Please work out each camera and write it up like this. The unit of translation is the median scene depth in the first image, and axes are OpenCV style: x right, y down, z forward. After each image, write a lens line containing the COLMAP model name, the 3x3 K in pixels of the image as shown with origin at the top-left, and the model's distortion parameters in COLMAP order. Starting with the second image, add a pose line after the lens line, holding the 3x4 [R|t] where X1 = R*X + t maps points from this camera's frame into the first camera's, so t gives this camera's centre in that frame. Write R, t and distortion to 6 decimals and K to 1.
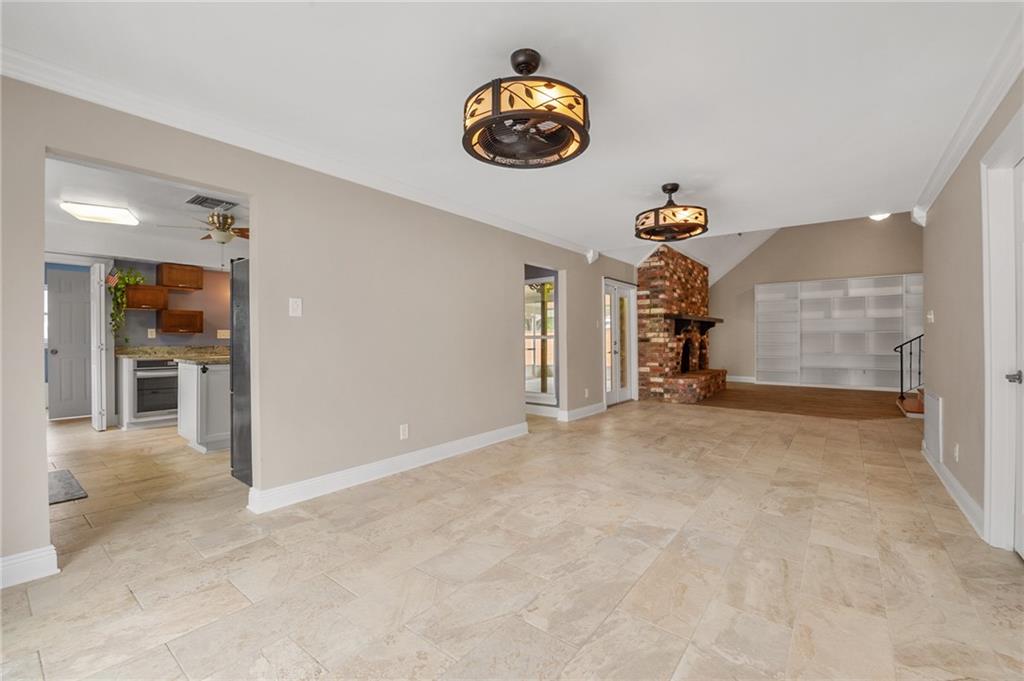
lens RADIAL K [[427.0, 0, 511.0], [0, 427.0, 337.1], [0, 0, 1]] dist [-0.010952, -0.000346]
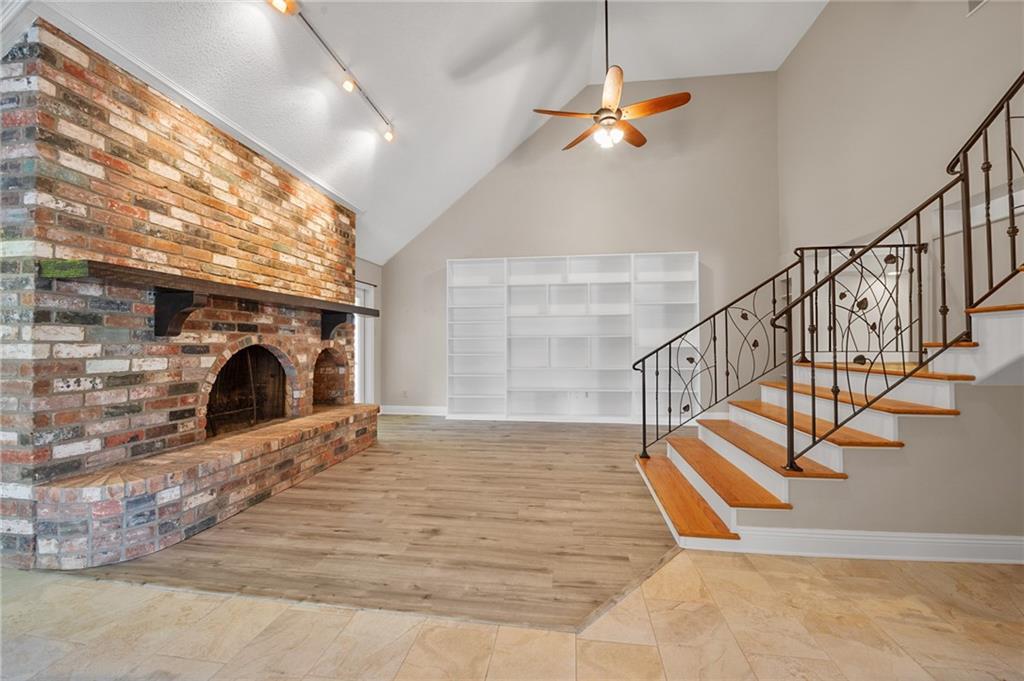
lens RADIAL K [[427.0, 0, 511.0], [0, 427.0, 337.1], [0, 0, 1]] dist [-0.010952, -0.000346]
pose [[0.865525, 0.009309, 0.500778, 0.393950], [-0.000417, 0.999840, -0.017866, 0.001763], [-0.500865, 0.015255, 0.865391, 0.477348]]
